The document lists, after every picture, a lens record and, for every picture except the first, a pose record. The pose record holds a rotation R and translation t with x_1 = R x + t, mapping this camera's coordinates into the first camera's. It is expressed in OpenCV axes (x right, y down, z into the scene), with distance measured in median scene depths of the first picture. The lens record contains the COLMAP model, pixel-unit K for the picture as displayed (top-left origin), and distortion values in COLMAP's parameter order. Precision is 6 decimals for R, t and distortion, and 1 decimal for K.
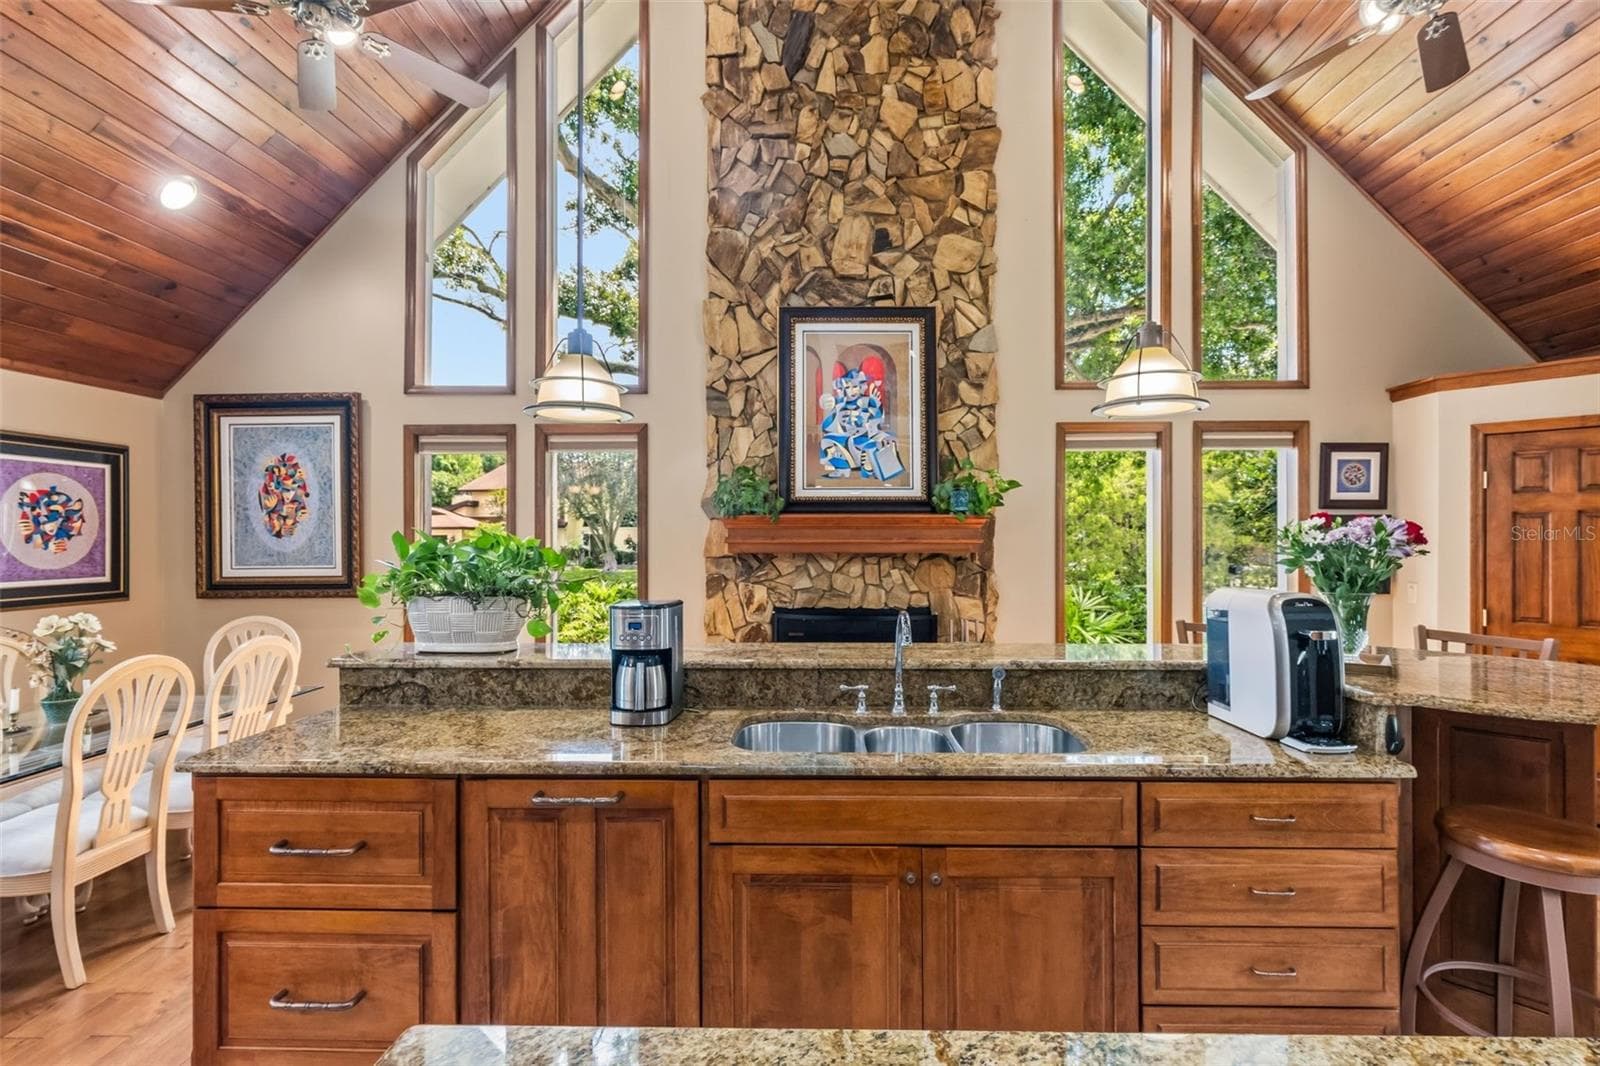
lens RADIAL K [[740.3, 0, 806.3], [0, 740.3, 537.2], [0, 0, 1]] dist [0.000467, -0.001078]
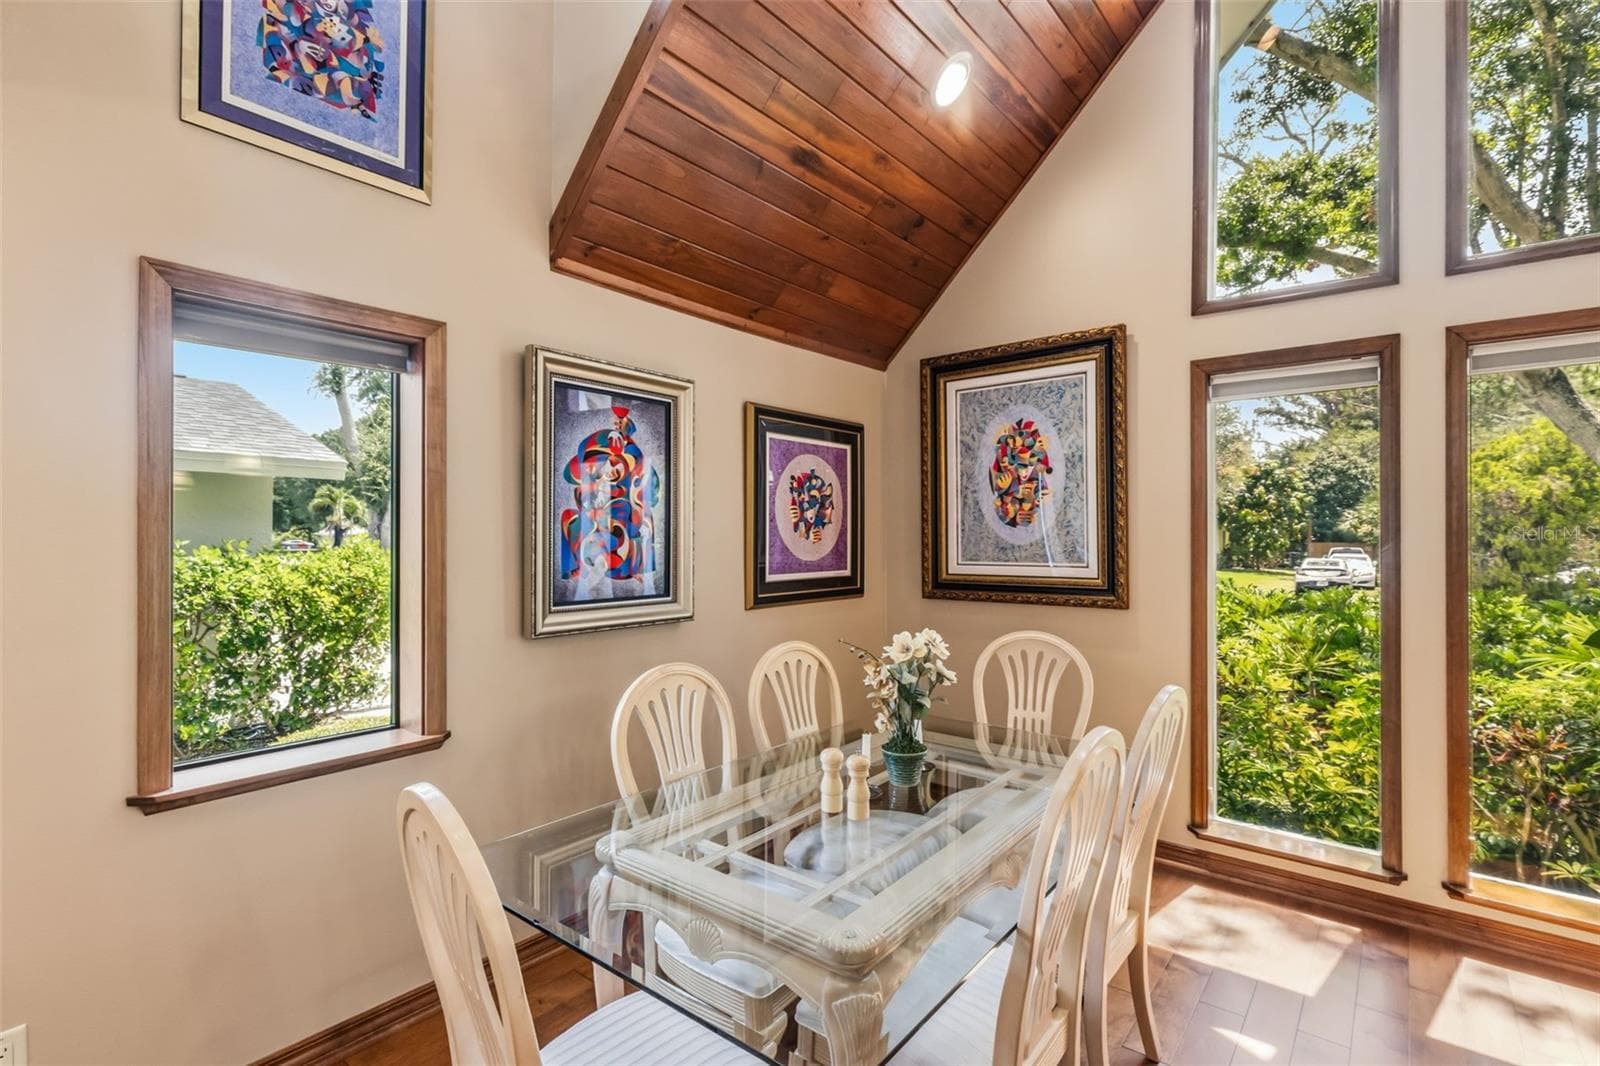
lens RADIAL K [[748.0, 0, 807.0], [0, 748.0, 526.6], [0, 0, 1]] dist [0.002011, -0.000318]
pose [[0.790912, -0.004249, -0.611915, -0.415736], [-0.001353, 0.999961, -0.008692, 0.008392], [0.611928, 0.007703, 0.790876, 0.244461]]
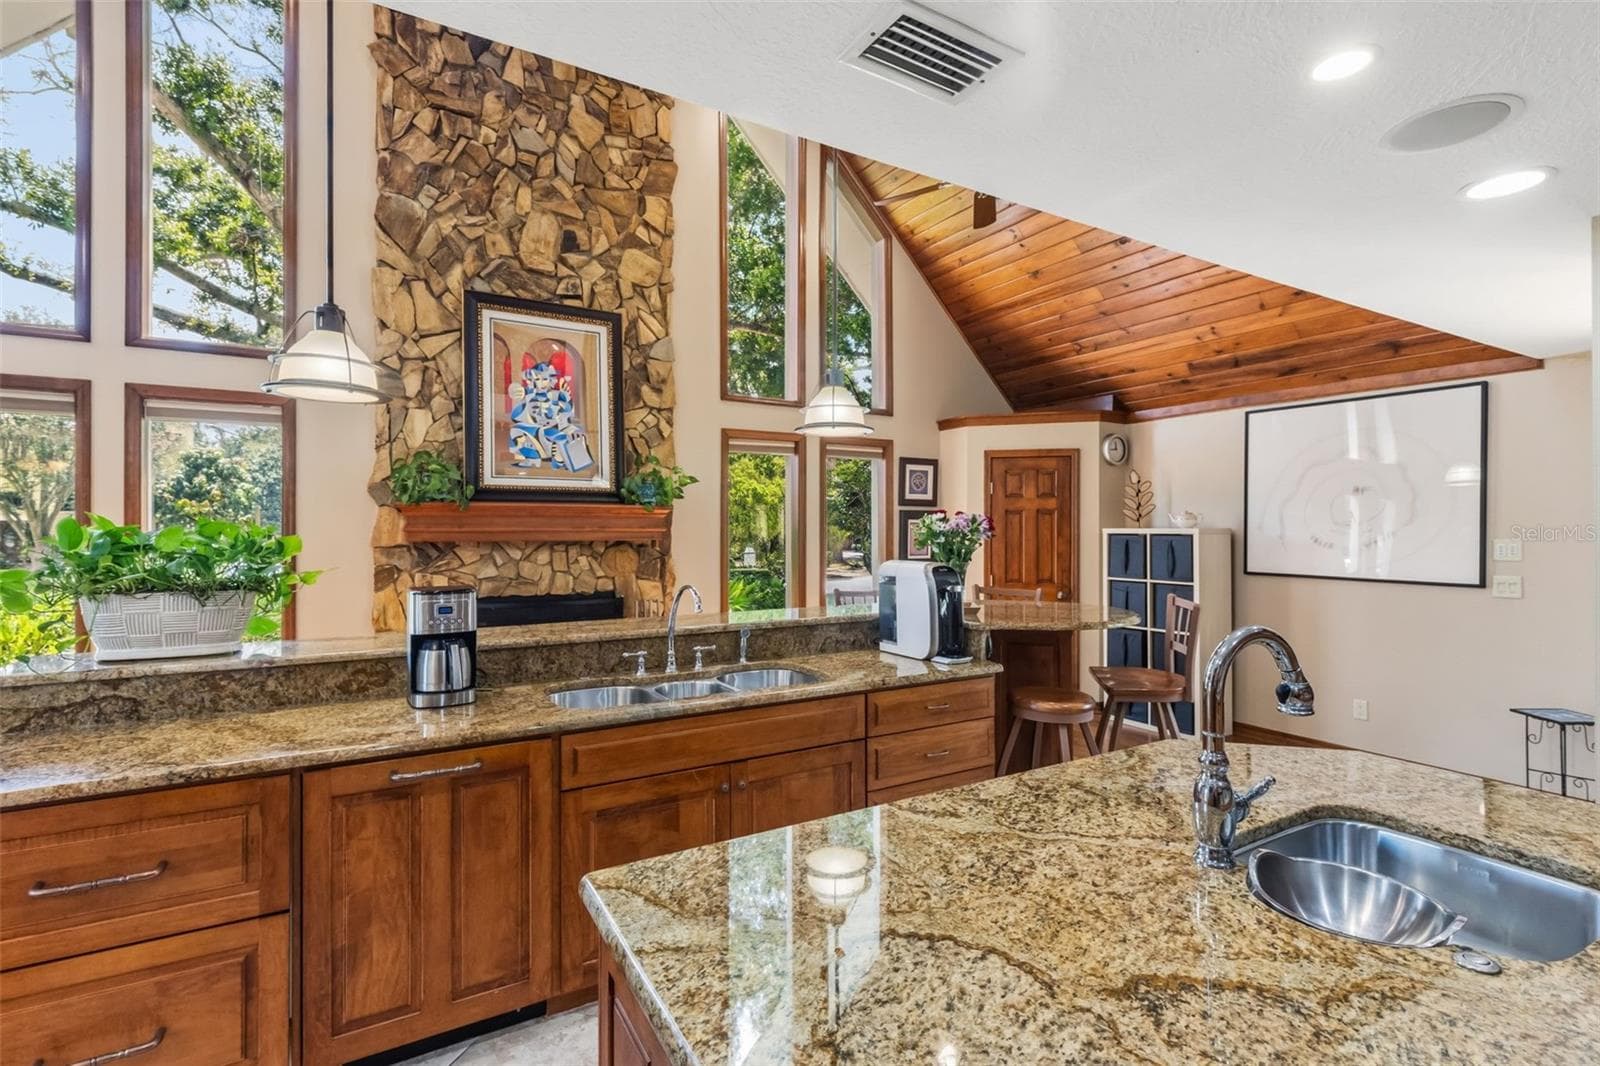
lens RADIAL K [[748.0, 0, 807.0], [0, 748.0, 526.6], [0, 0, 1]] dist [0.002011, -0.000318]
pose [[0.850835, 0.002114, 0.525429, -0.169223], [-0.002088, 0.999998, -0.000642, 0.001201], [-0.525429, -0.000551, 0.850837, -0.076288]]
